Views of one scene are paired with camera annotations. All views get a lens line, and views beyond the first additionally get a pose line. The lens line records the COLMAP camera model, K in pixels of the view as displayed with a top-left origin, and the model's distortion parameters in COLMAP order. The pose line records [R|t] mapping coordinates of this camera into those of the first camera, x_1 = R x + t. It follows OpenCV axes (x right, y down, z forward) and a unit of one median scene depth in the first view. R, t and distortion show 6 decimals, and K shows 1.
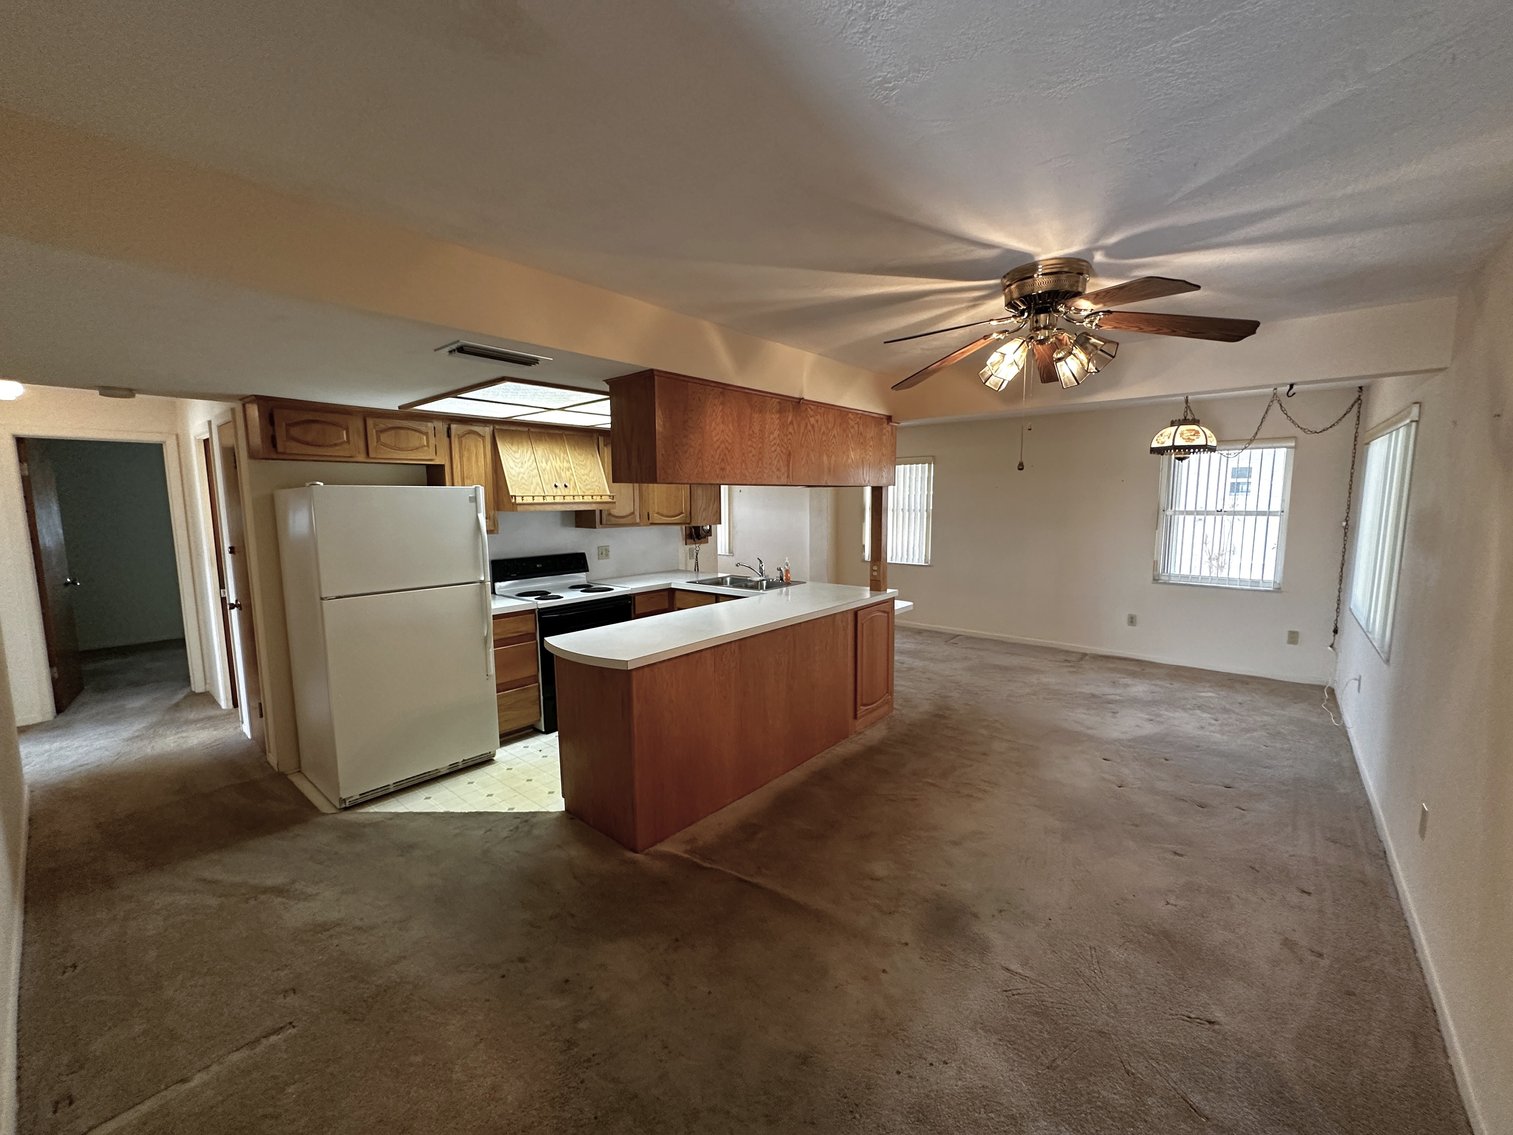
lens RADIAL K [[605.2, 0, 756.5], [0, 605.2, 567.5], [0, 0, 1]] dist [-0.000947, 0.000144]
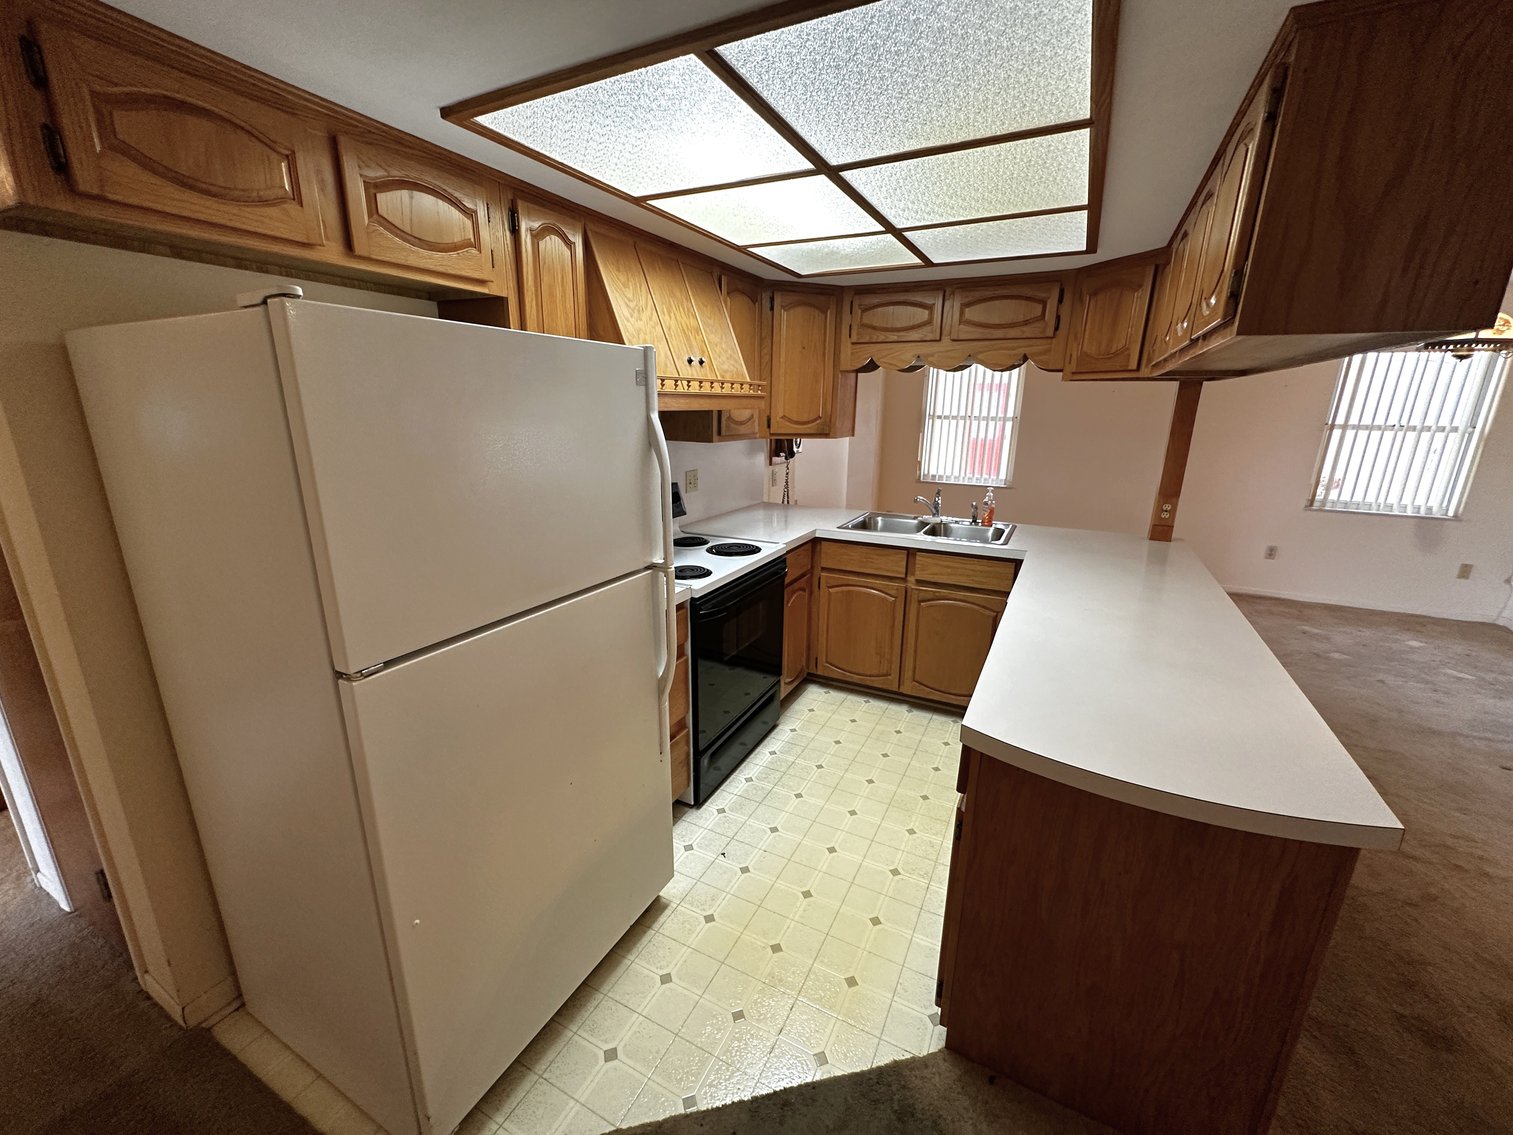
lens RADIAL K [[605.2, 0, 756.5], [0, 605.2, 567.5], [0, 0, 1]] dist [-0.000947, 0.000144]
pose [[0.972703, -0.040131, 0.228557, -0.391523], [0.004956, 0.988301, 0.152437, -0.036520], [-0.232001, -0.147143, 0.961522, 0.440134]]
